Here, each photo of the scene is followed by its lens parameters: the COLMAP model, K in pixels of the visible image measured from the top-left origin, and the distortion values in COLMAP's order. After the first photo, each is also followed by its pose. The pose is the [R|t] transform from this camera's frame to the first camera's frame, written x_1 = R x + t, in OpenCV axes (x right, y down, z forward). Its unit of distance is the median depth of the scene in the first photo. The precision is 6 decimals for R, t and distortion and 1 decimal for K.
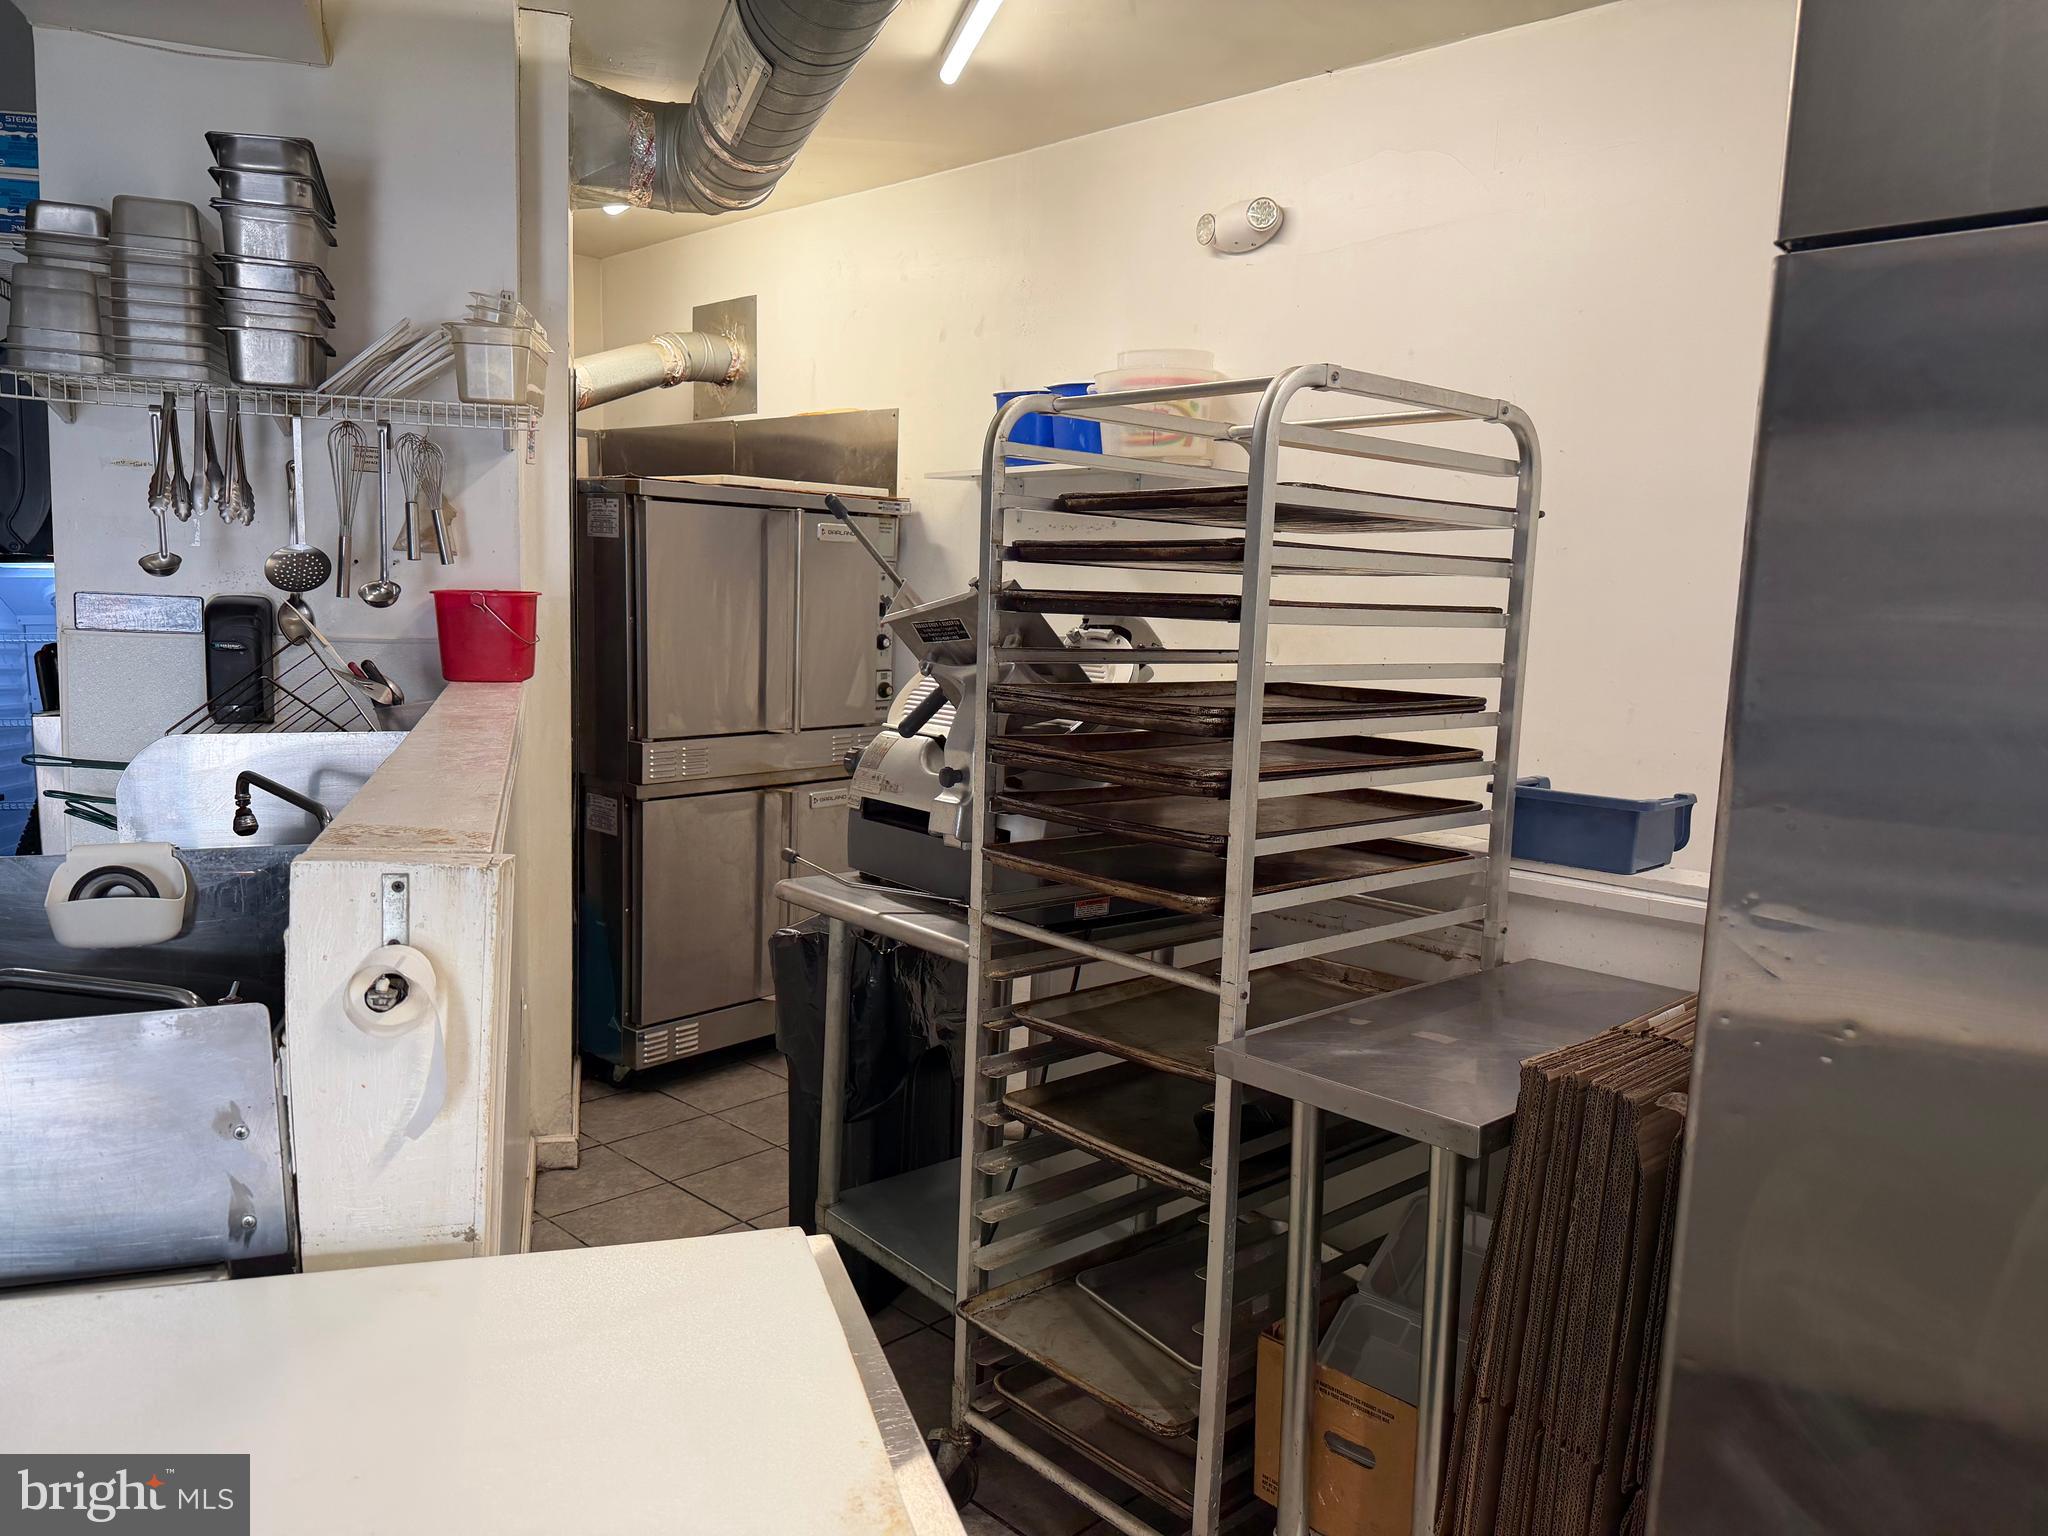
lens RADIAL K [[1427.0, 0, 1031.2], [0, 1427.0, 782.3], [0, 0, 1]] dist [0.118238, -0.001944]
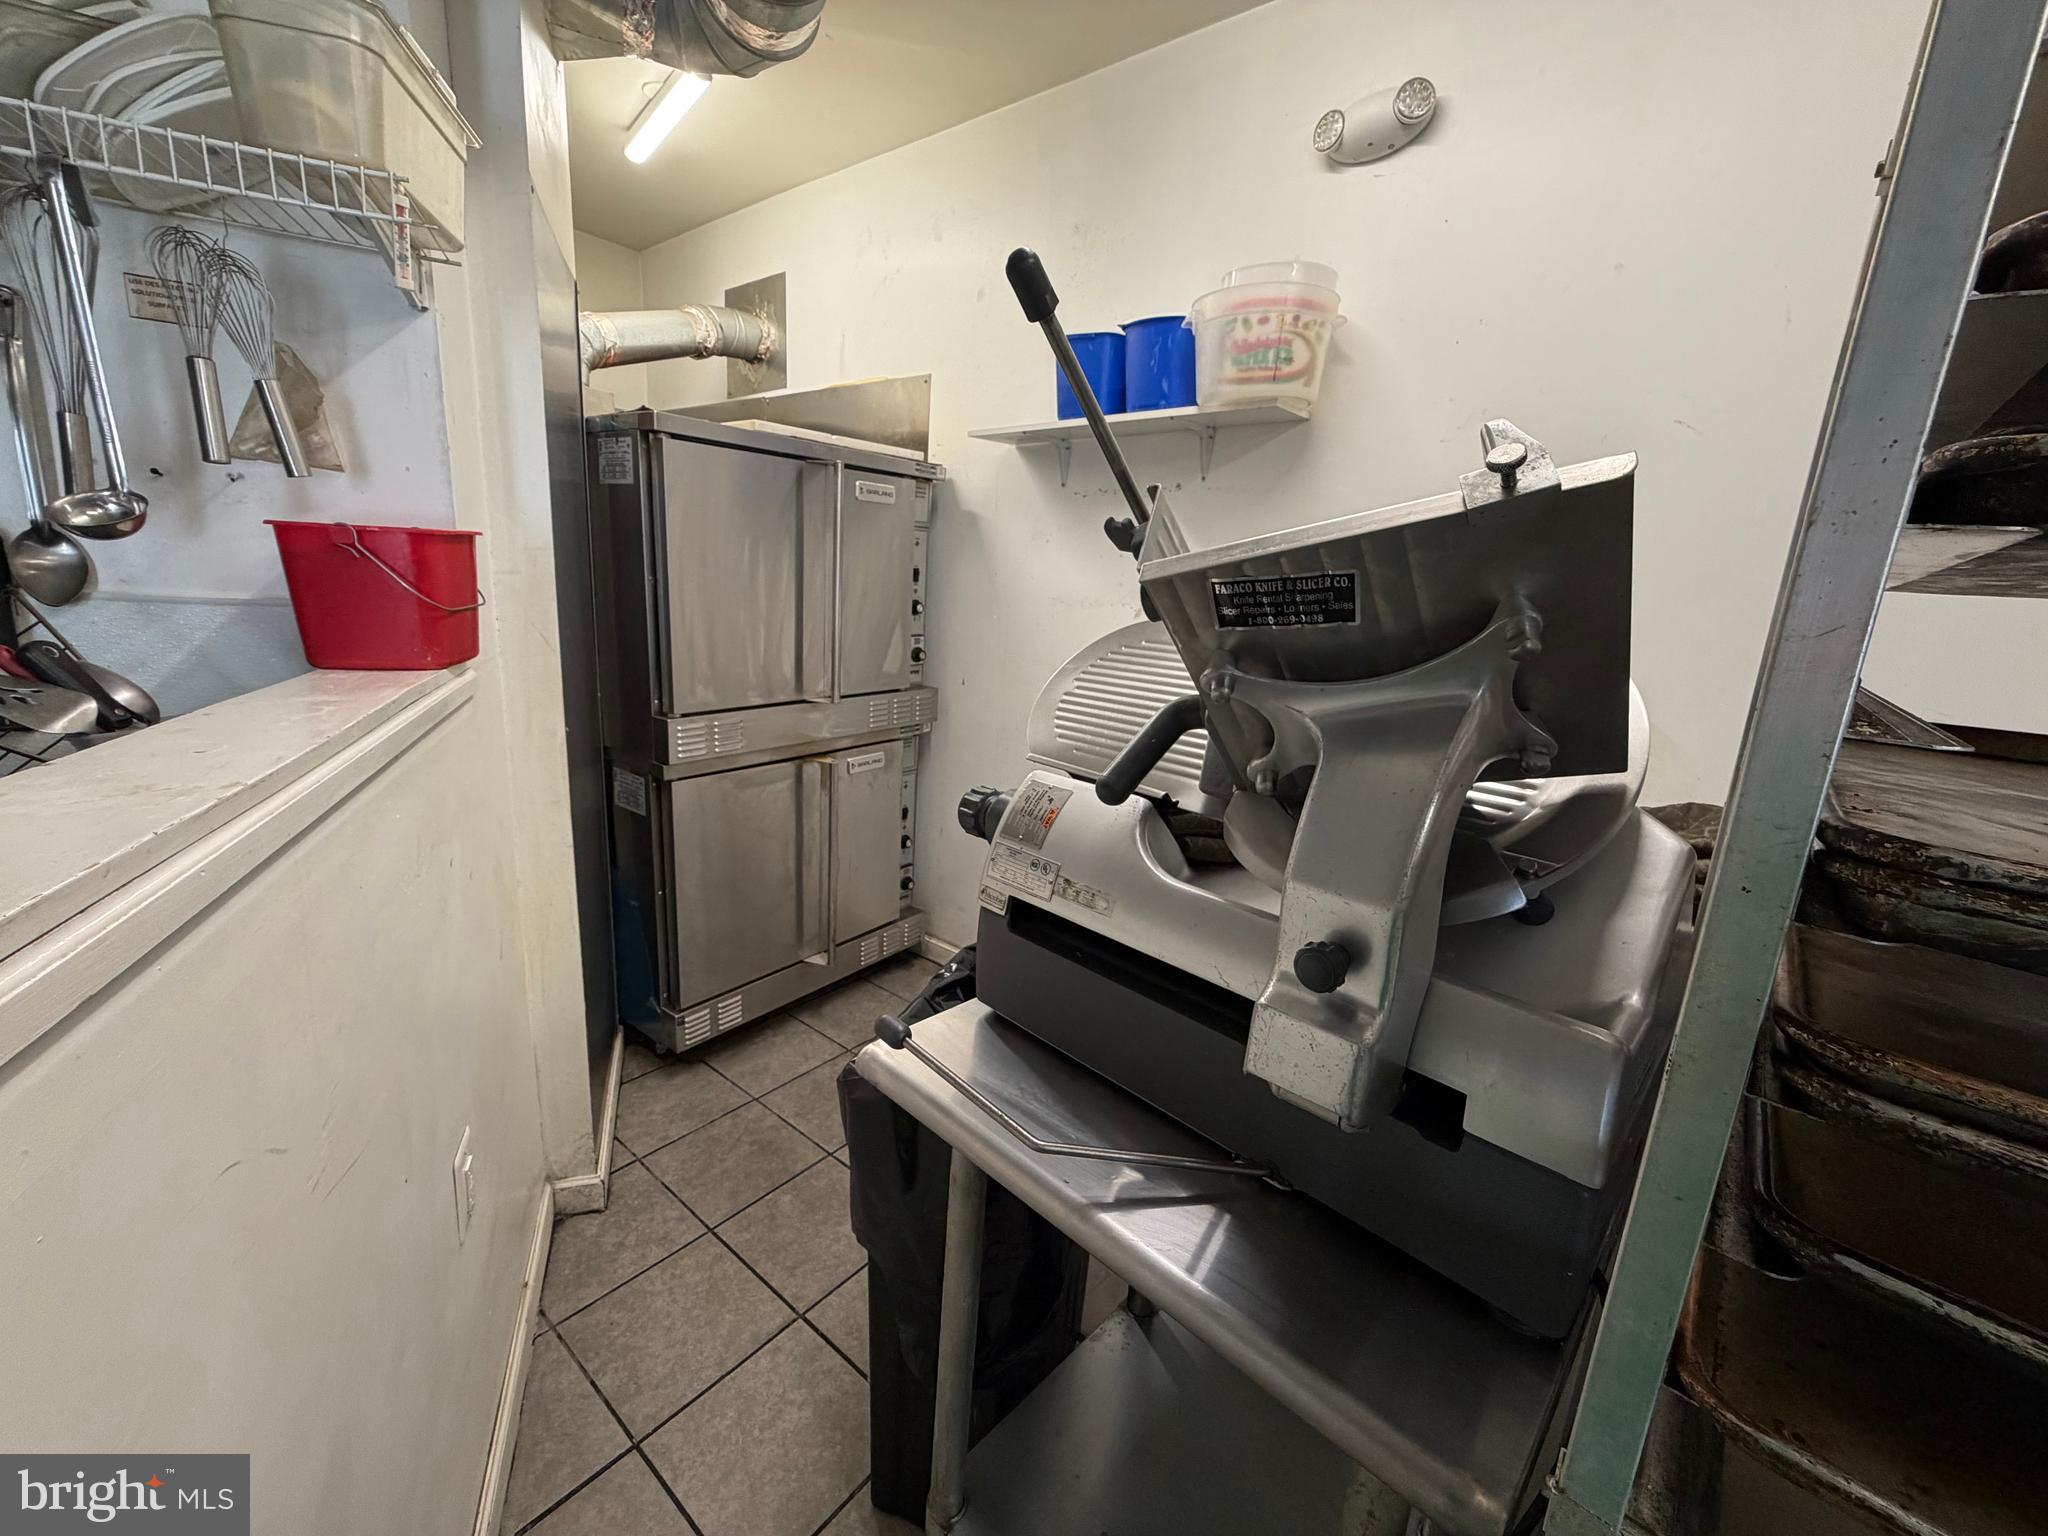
lens RADIAL K [[813.1, 0, 1020.0], [0, 813.1, 766.8], [0, 0, 1]] dist [-0.000322, 0.000170]
pose [[0.995320, -0.000391, 0.096631, -0.095074], [-0.009091, 0.995178, 0.097666, -0.046612], [-0.096203, -0.098087, 0.990517, 0.448477]]
